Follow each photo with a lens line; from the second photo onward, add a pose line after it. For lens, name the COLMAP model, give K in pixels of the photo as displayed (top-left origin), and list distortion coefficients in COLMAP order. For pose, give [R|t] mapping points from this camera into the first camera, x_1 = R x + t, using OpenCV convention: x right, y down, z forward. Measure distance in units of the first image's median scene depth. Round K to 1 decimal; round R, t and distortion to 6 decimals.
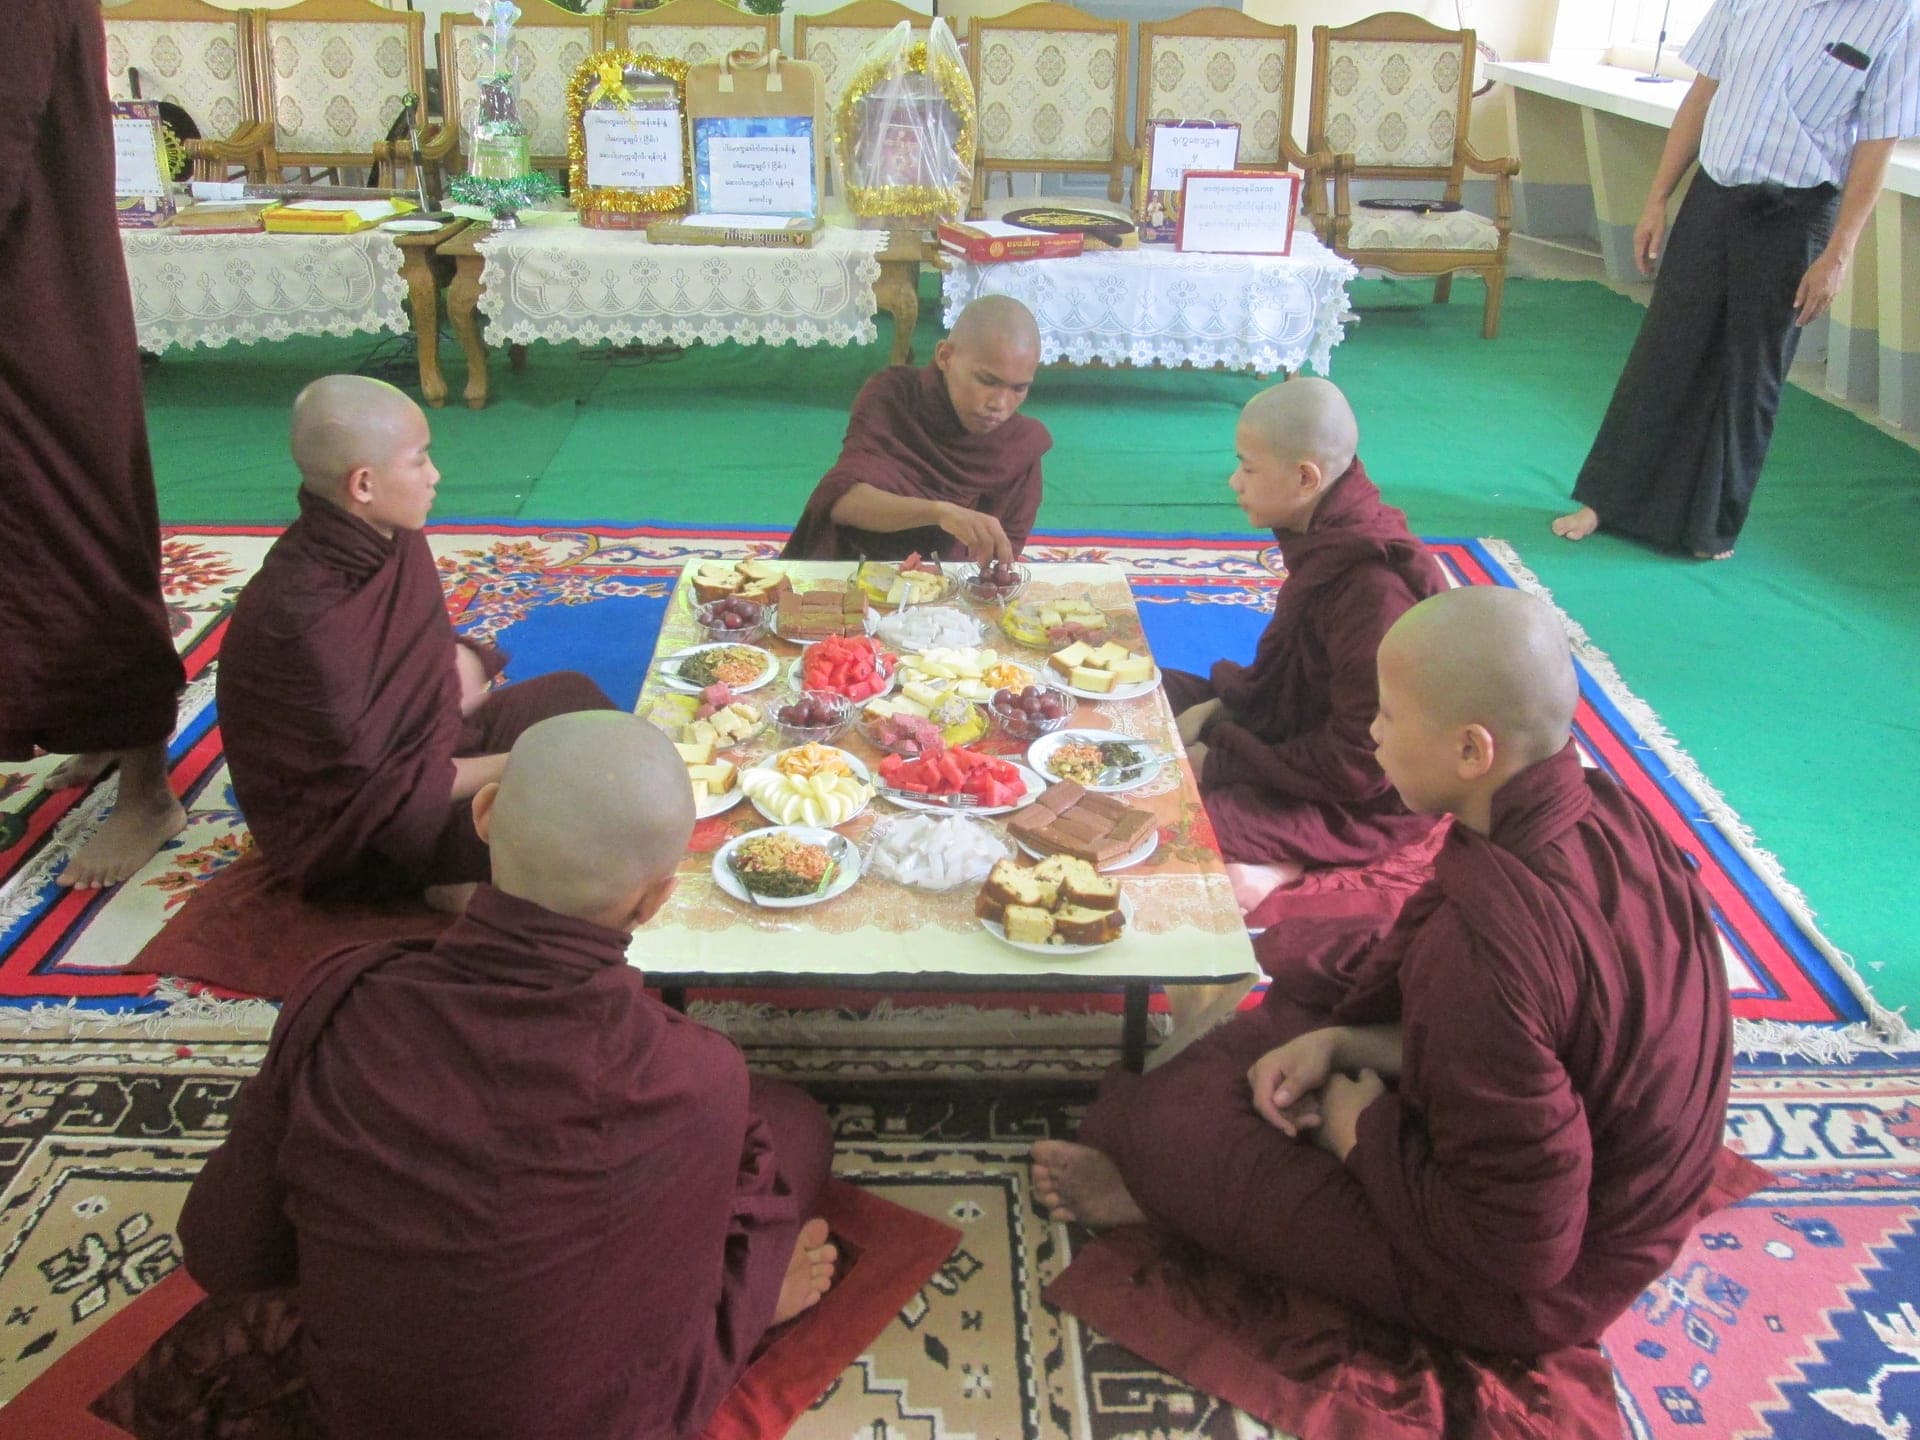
lens RADIAL K [[1593.1, 0, 960.0], [0, 1593.1, 720.0], [0, 0, 1]] dist [-0.035977, 0.012917]
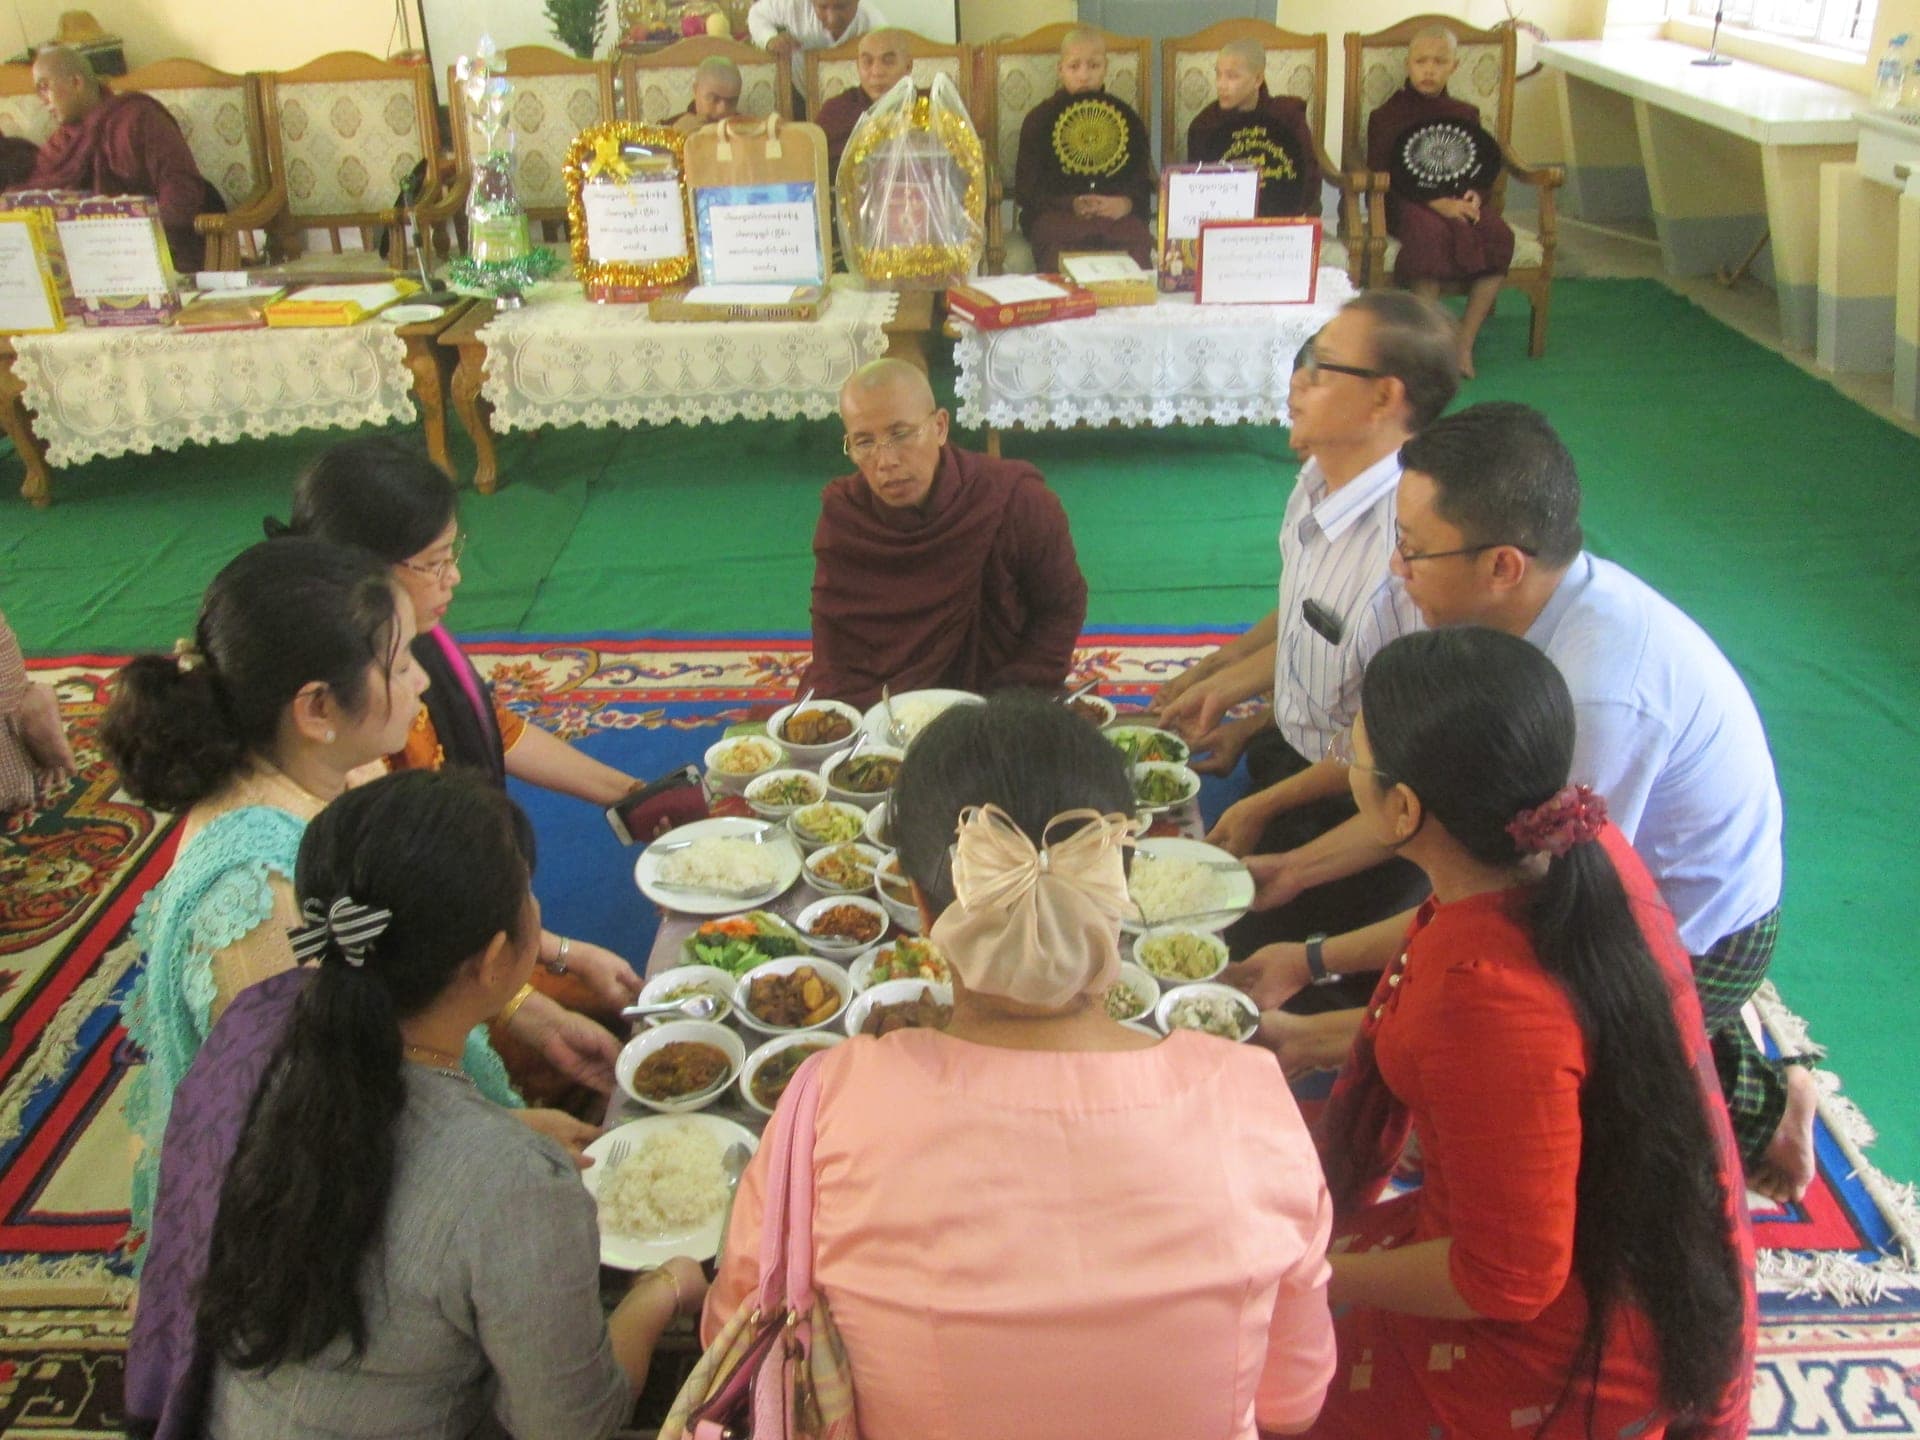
lens RADIAL K [[1602.4, 0, 960.0], [0, 1602.4, 720.0], [0, 0, 1]] dist [-0.036104, 0.008084]
pose [[0.998384, -0.028985, -0.048883, 0.034355], [0.030523, 0.999052, 0.031026, -0.079302], [0.047937, -0.032468, 0.998323, 0.017421]]
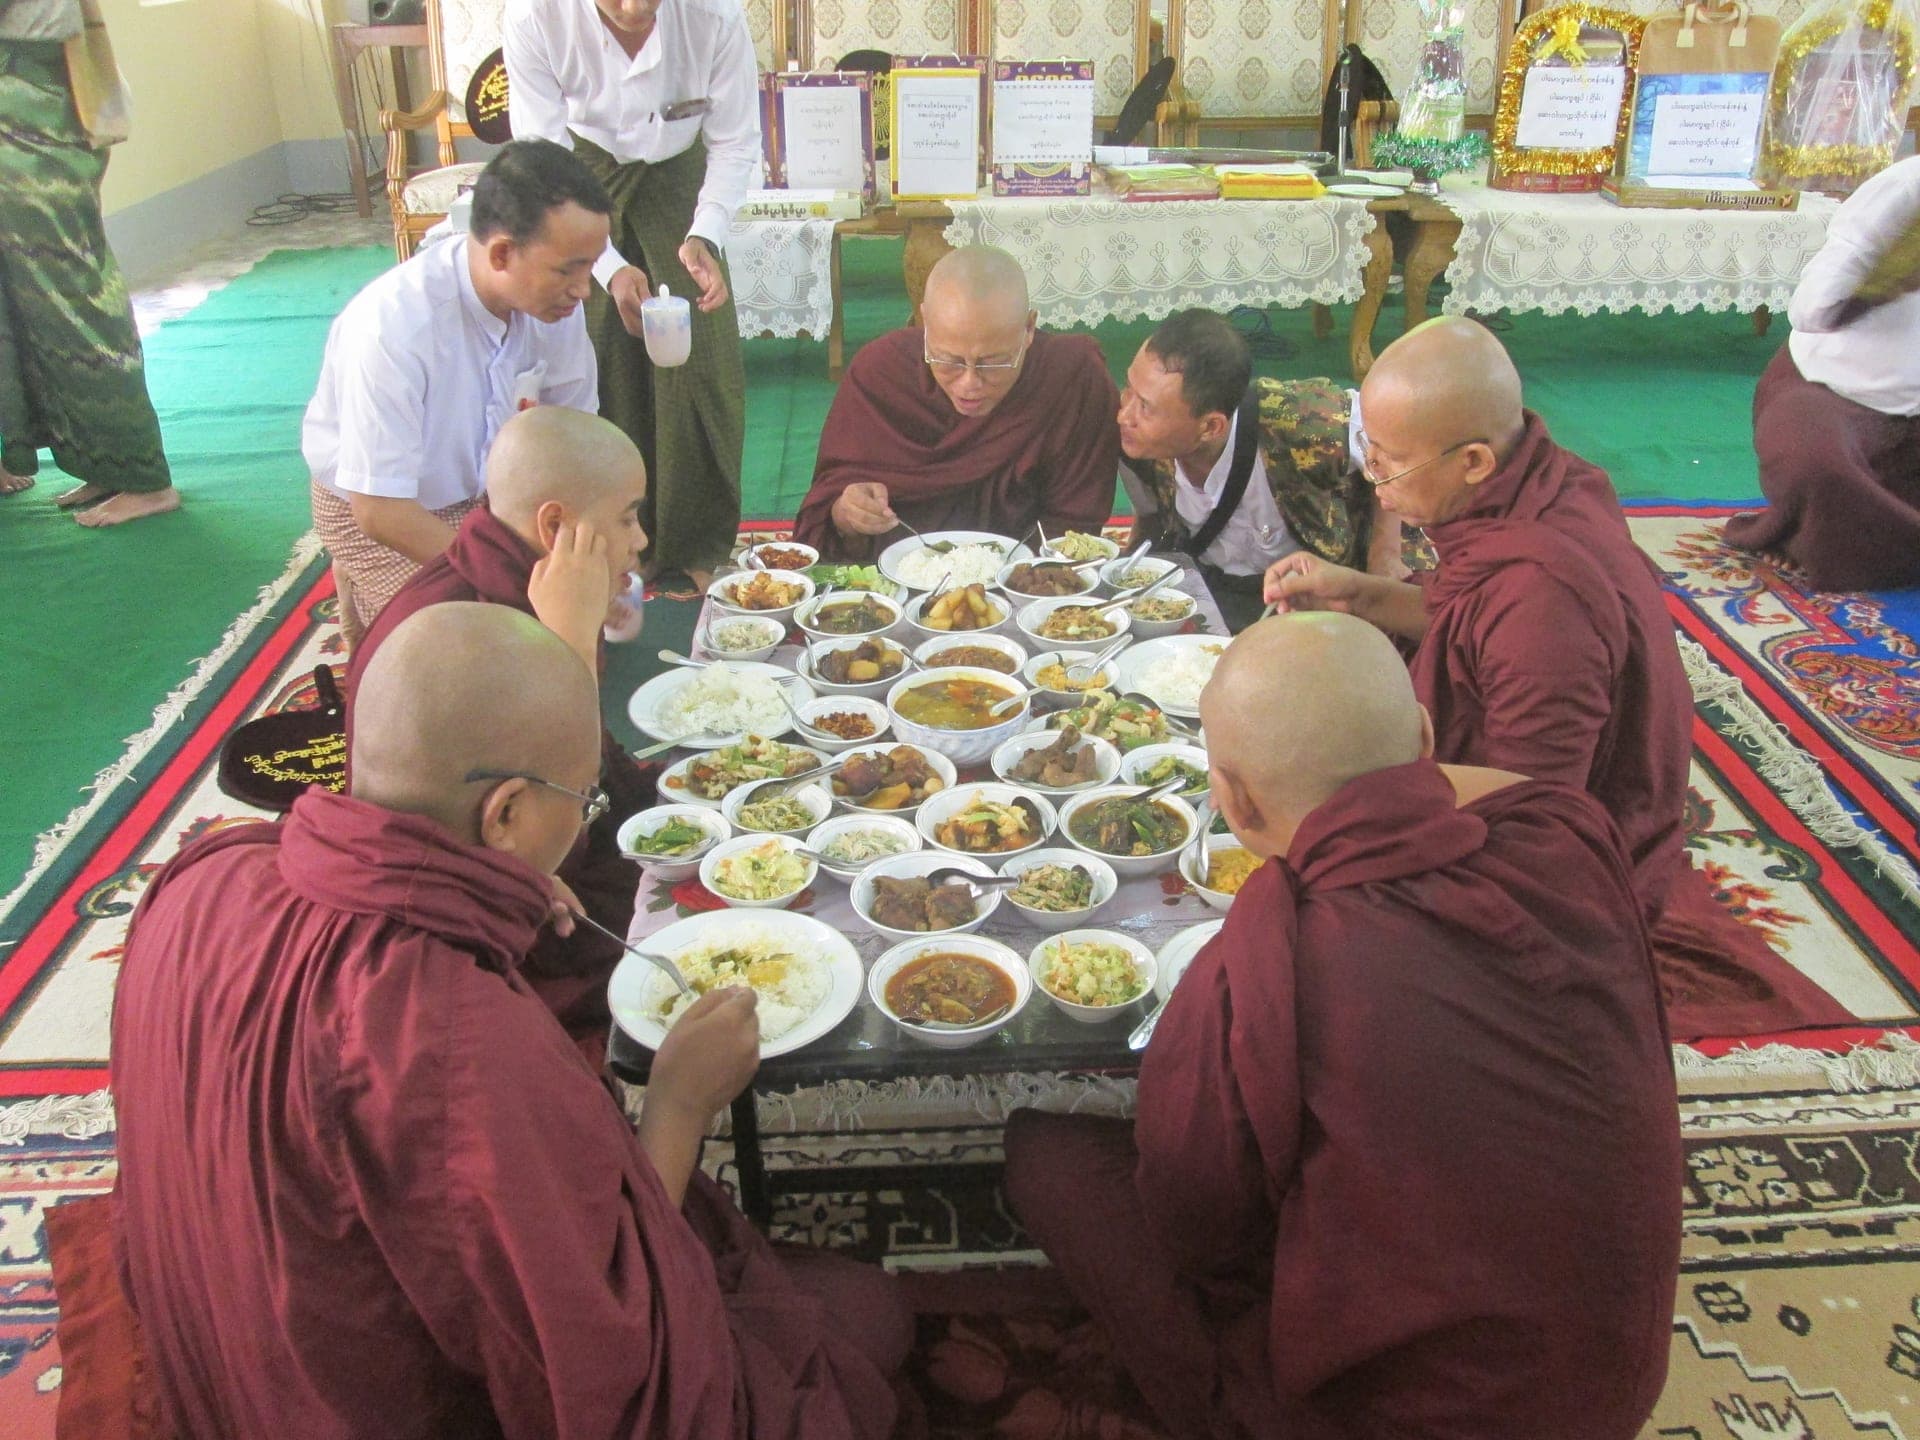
lens RADIAL K [[1630.6, 0, 960.0], [0, 1630.6, 720.0], [0, 0, 1]] dist [-0.056453, 0.024491]
pose [[0.999744, -0.022494, -0.002628, -0.590963], [0.022530, 0.999637, 0.014781, -0.015720], [0.002294, -0.014837, 0.999887, 0.029009]]
